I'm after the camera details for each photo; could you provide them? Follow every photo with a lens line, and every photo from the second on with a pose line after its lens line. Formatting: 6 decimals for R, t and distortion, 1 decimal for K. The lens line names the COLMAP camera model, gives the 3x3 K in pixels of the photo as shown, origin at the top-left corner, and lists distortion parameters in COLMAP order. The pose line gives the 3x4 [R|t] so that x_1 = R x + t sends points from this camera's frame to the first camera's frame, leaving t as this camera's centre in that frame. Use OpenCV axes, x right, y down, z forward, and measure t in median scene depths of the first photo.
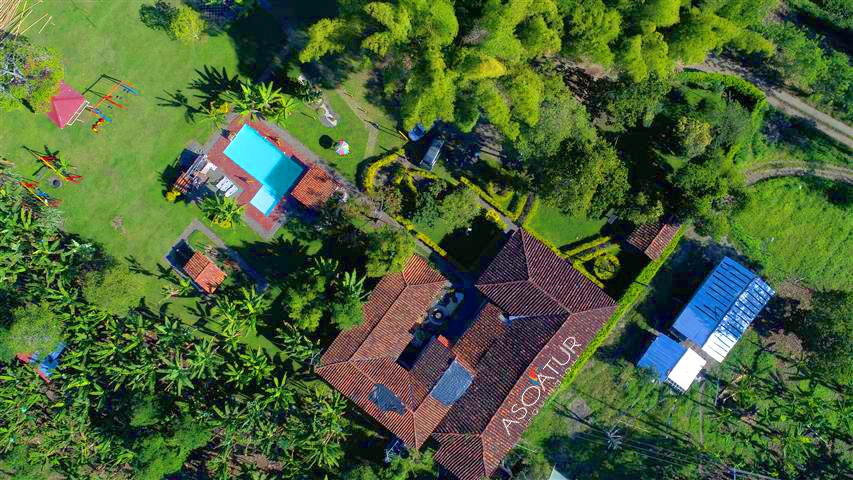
lens RADIAL K [[579.1, 0, 423.0], [0, 579.1, 242.0], [0, 0, 1]] dist [0.003465, 0.001111]
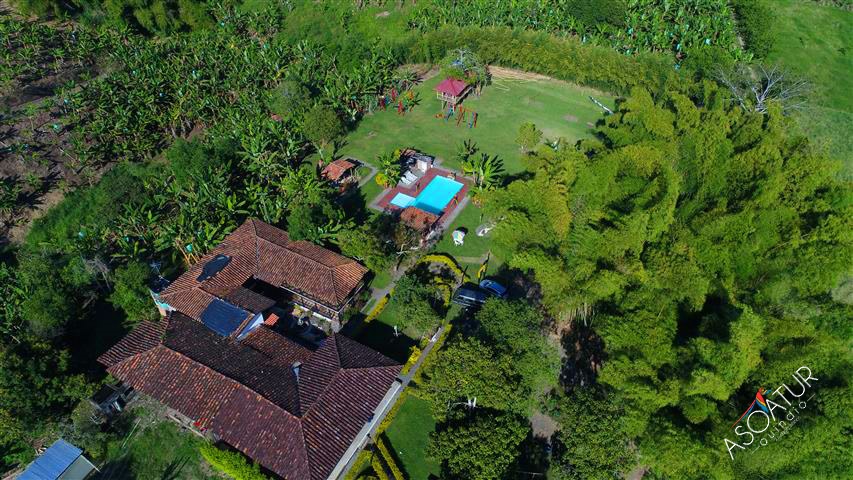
lens RADIAL K [[579.1, 0, 423.0], [0, 579.1, 242.0], [0, 0, 1]] dist [0.003465, 0.001111]
pose [[0.144466, 0.687003, -0.712149, 0.634349], [-0.989510, 0.100123, -0.104143, 0.016045], [-0.000244, 0.719723, 0.694261, 0.263554]]
